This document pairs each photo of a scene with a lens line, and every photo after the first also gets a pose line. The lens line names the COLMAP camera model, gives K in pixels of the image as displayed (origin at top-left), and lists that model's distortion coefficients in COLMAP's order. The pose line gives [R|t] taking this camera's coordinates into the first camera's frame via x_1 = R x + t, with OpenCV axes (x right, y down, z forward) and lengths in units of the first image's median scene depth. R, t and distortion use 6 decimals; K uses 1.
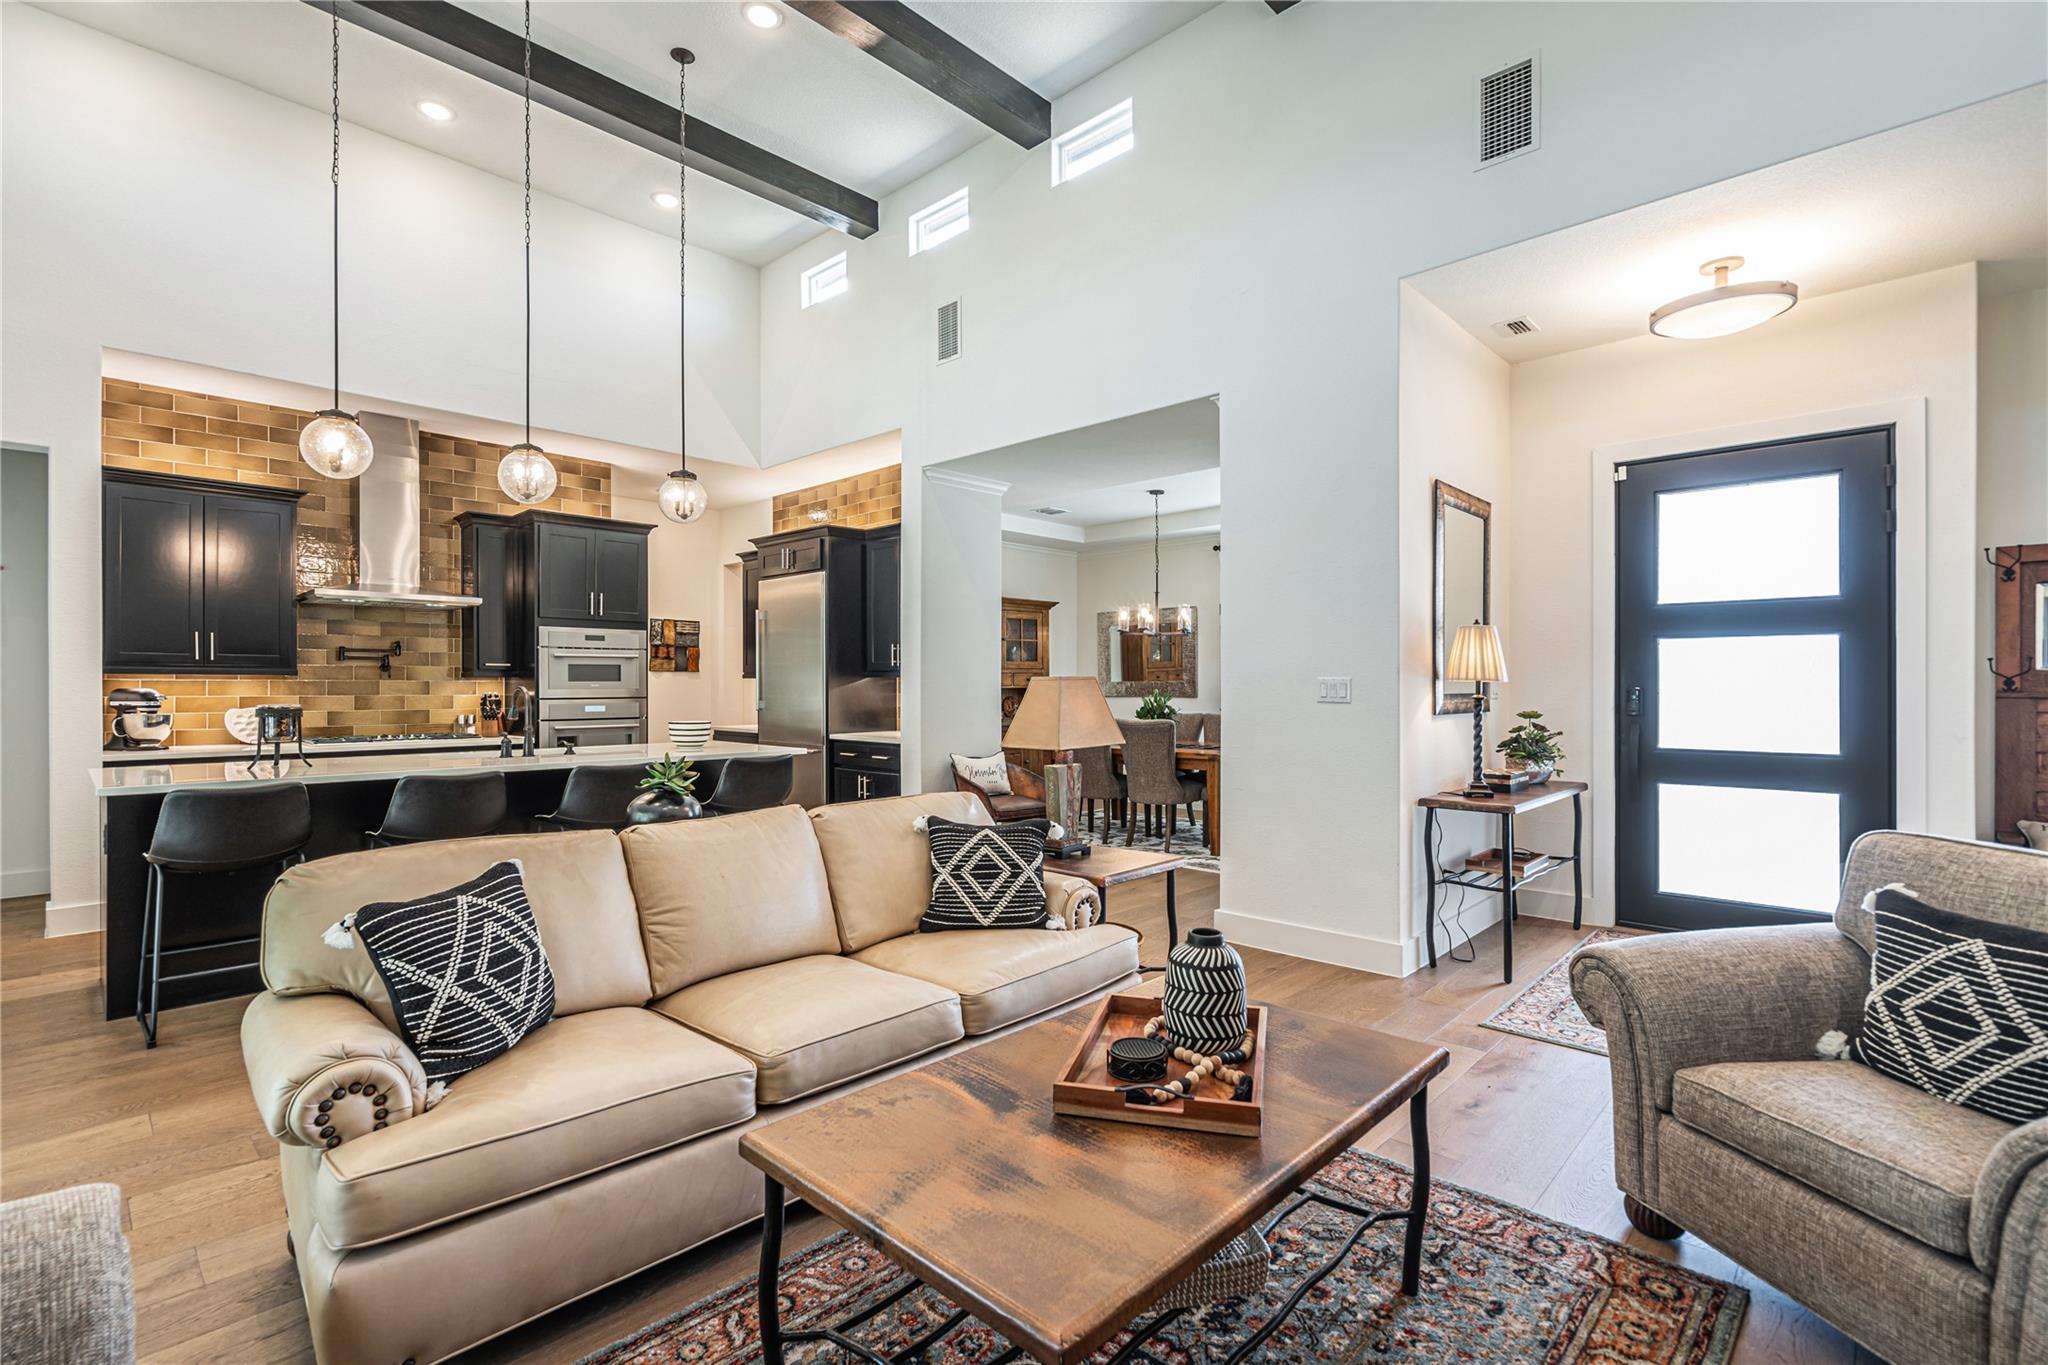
lens RADIAL K [[939.2, 0, 1014.2], [0, 939.2, 683.7], [0, 0, 1]] dist [-0.005433, 0.002324]
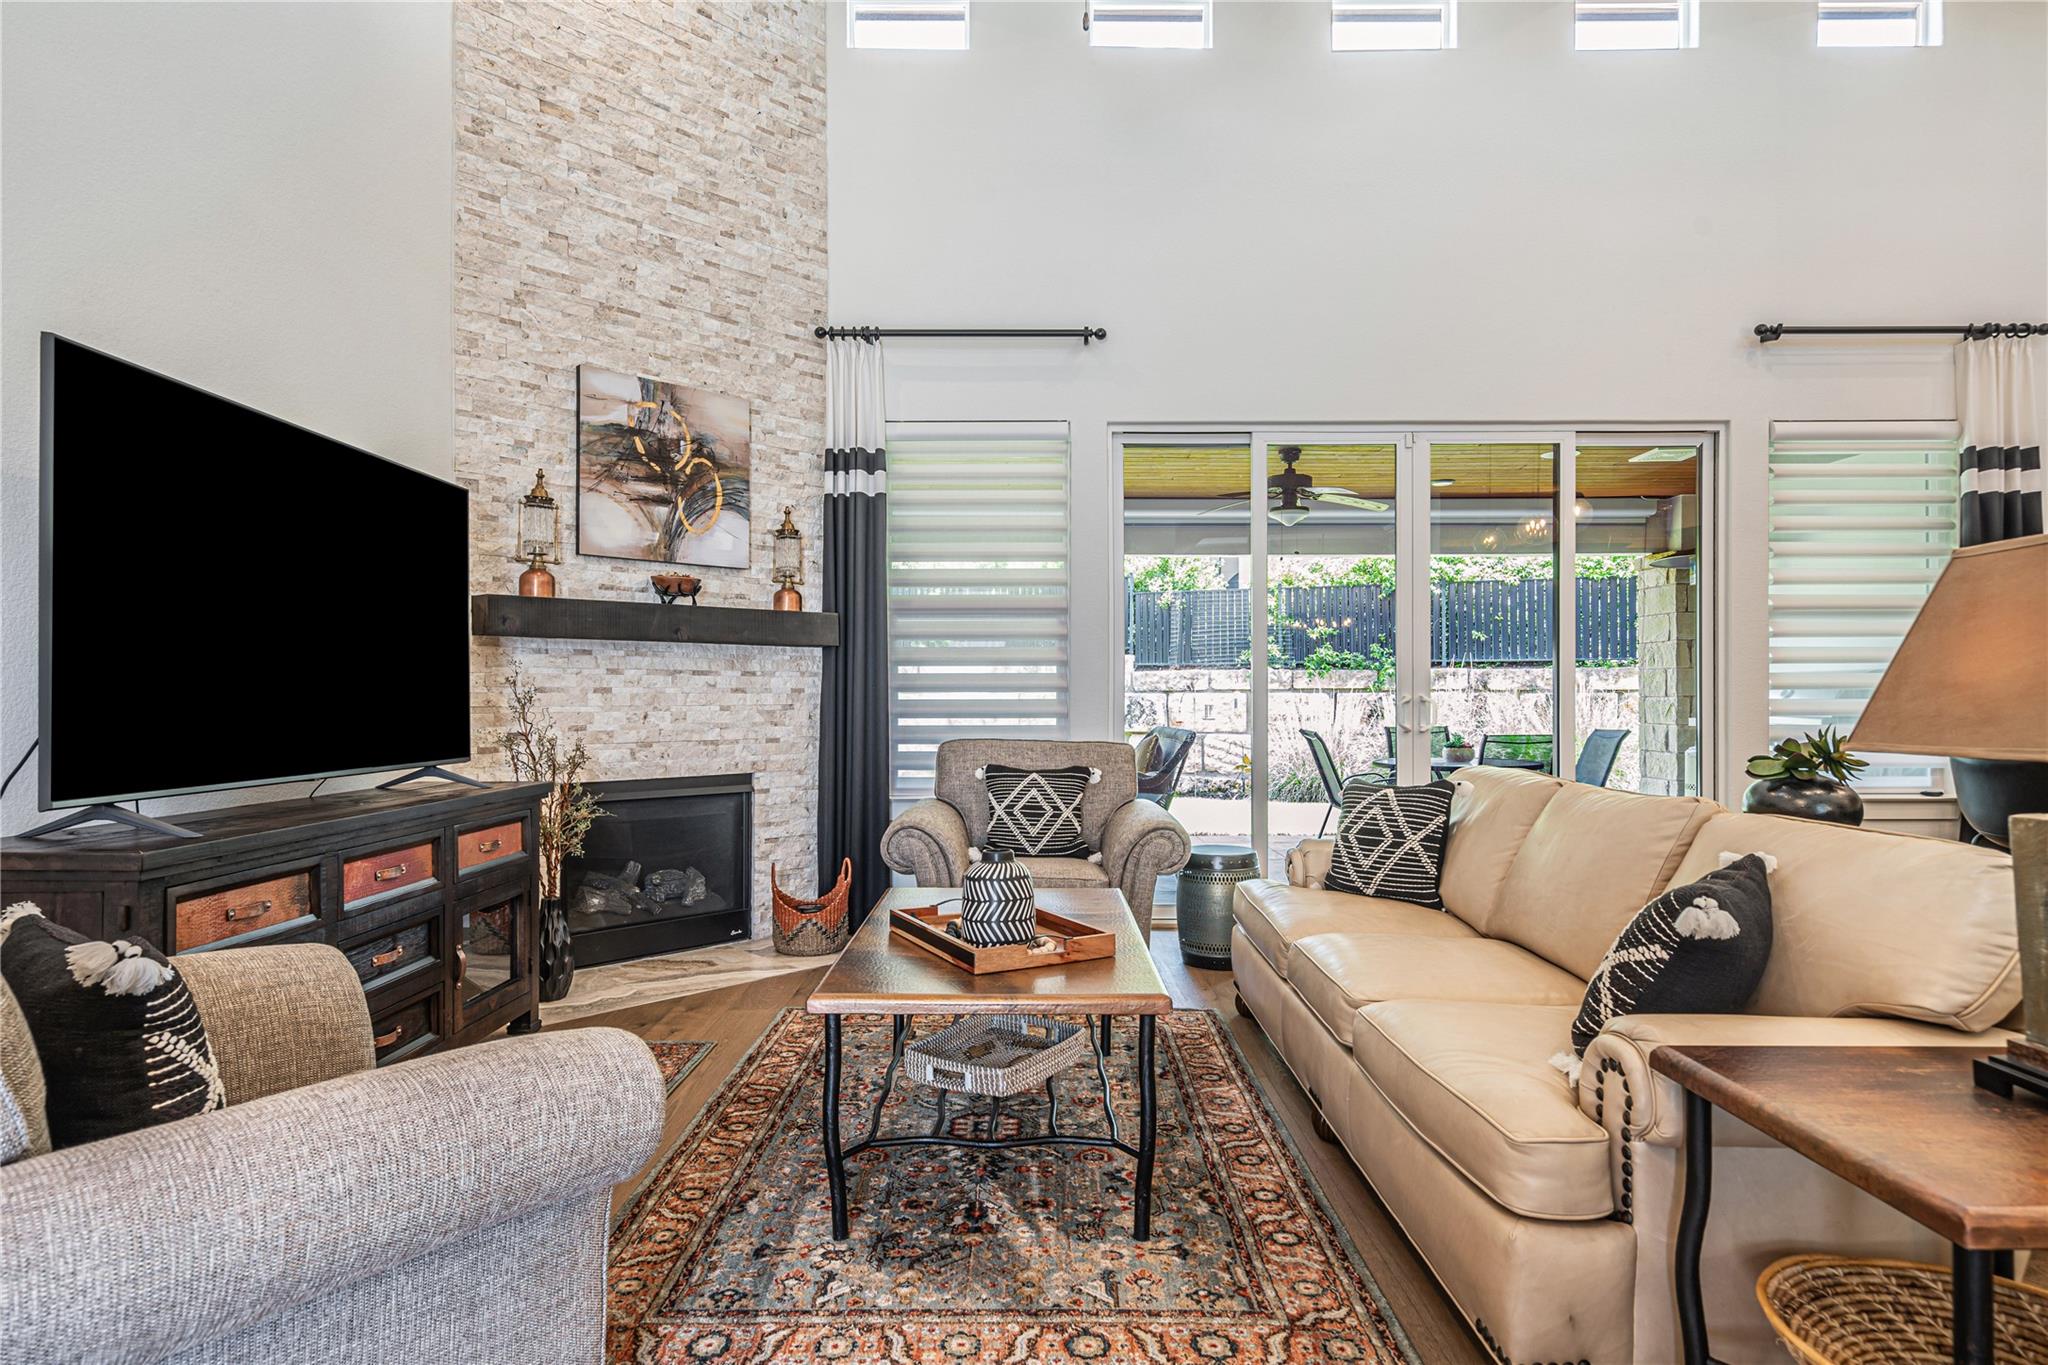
lens RADIAL K [[1091.2, 0, 1033.2], [0, 1091.2, 692.3], [0, 0, 1]] dist [0.000759, 0.003422]
pose [[-0.716096, -0.001803, -0.698000, 0.331598], [0.004123, 0.999968, -0.006813, 0.026642], [0.697990, -0.007757, -0.716066, 0.604582]]
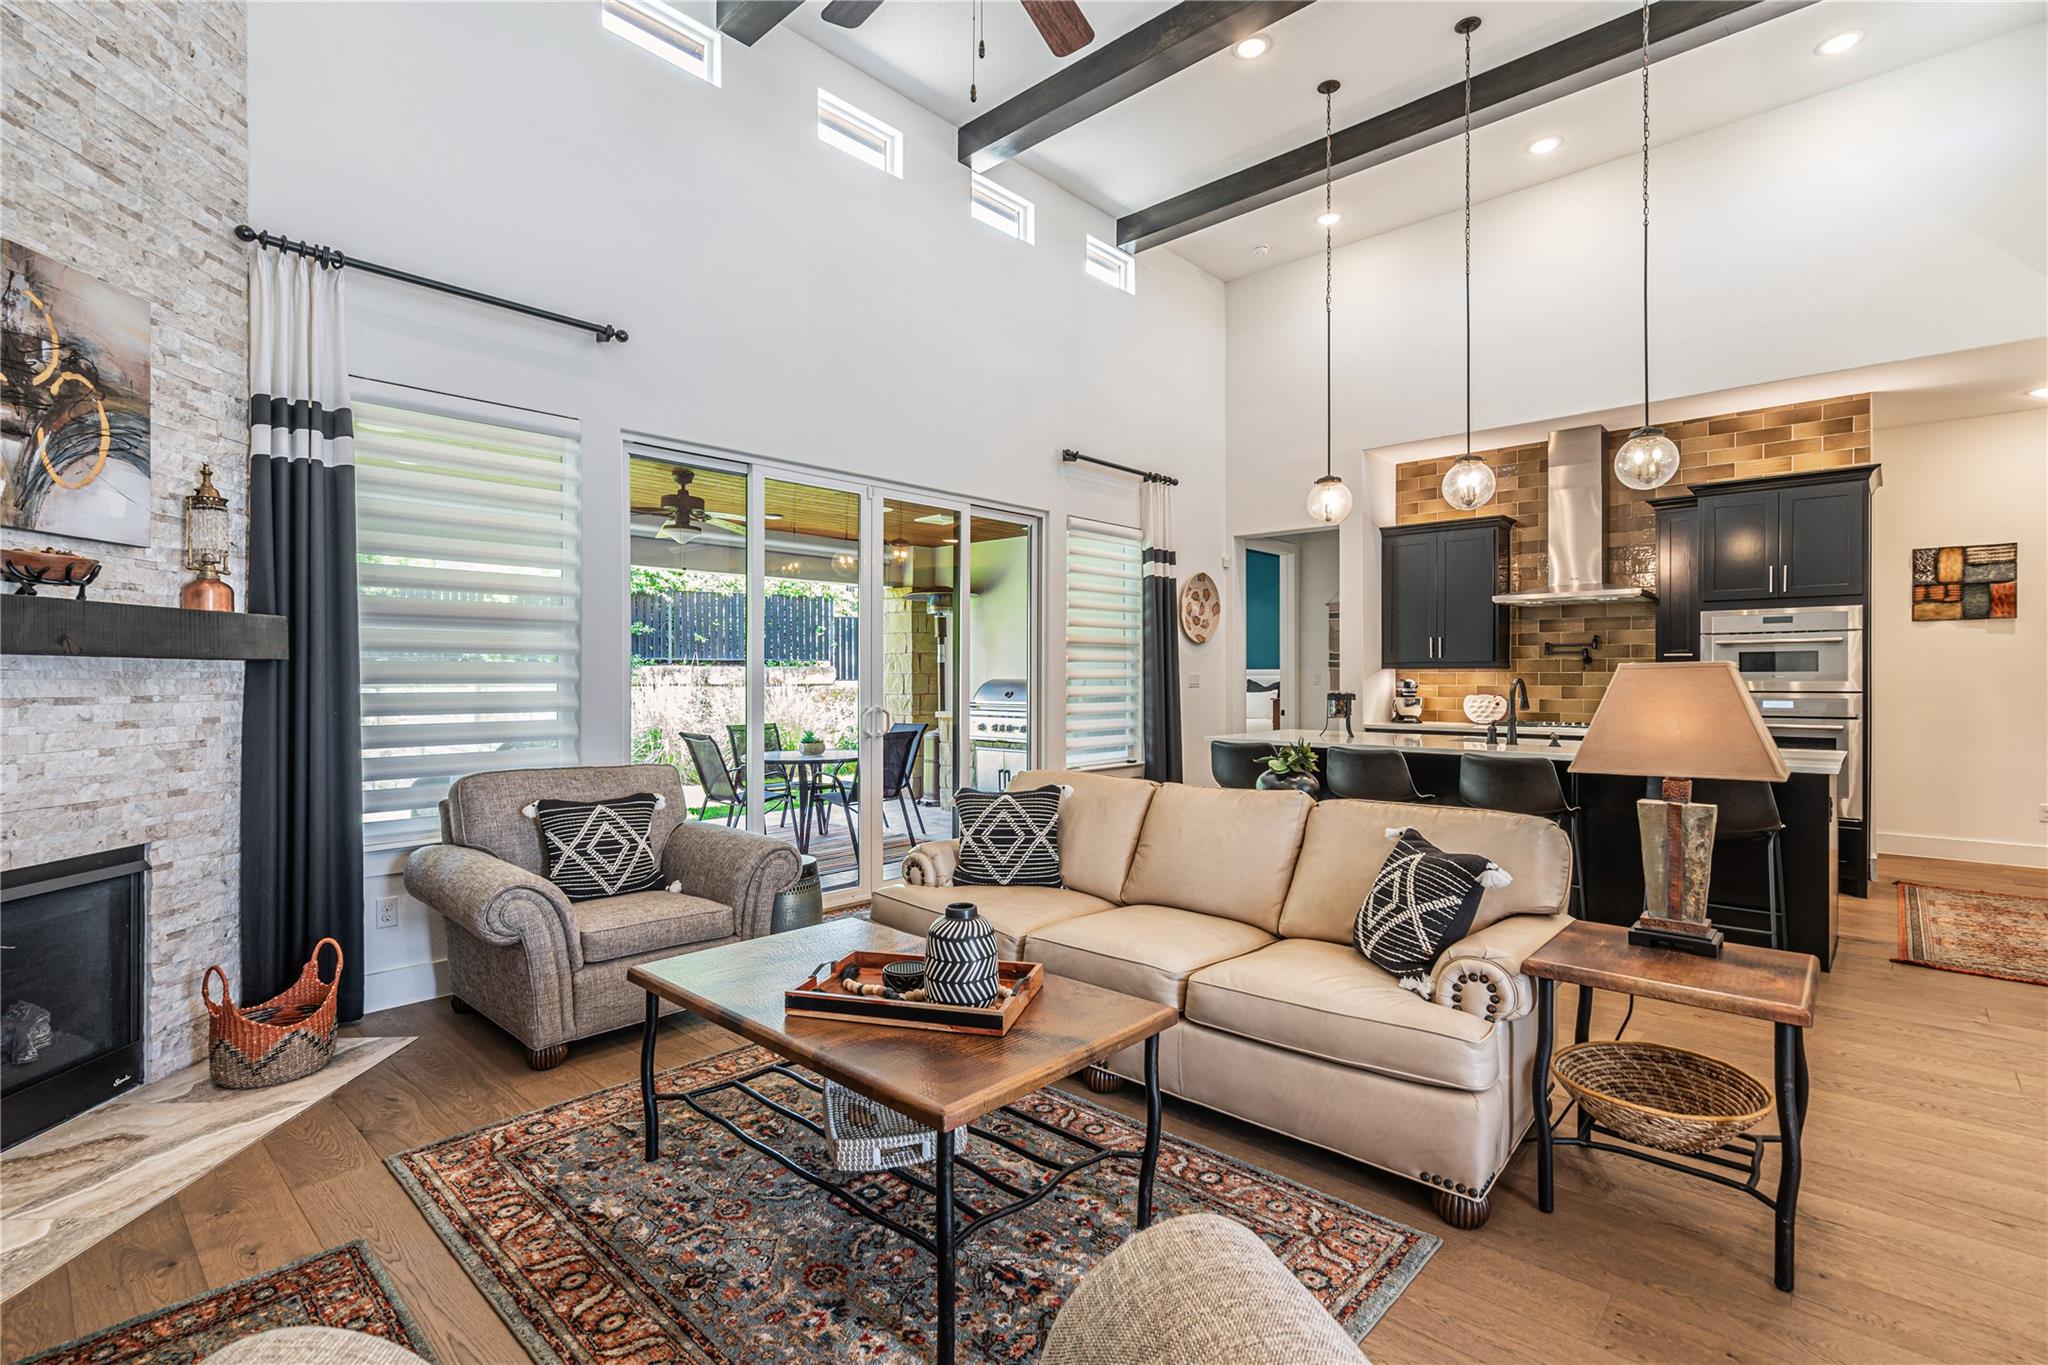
lens RADIAL K [[939.2, 0, 1016.3], [0, 939.2, 681.8], [0, 0, 1]] dist [-0.005433, 0.002324]
pose [[0.018742, 0.002570, -0.999821, 0.401216], [0.006828, 0.999973, 0.002698, 0.000136], [0.999801, -0.006878, 0.018724, 0.324790]]
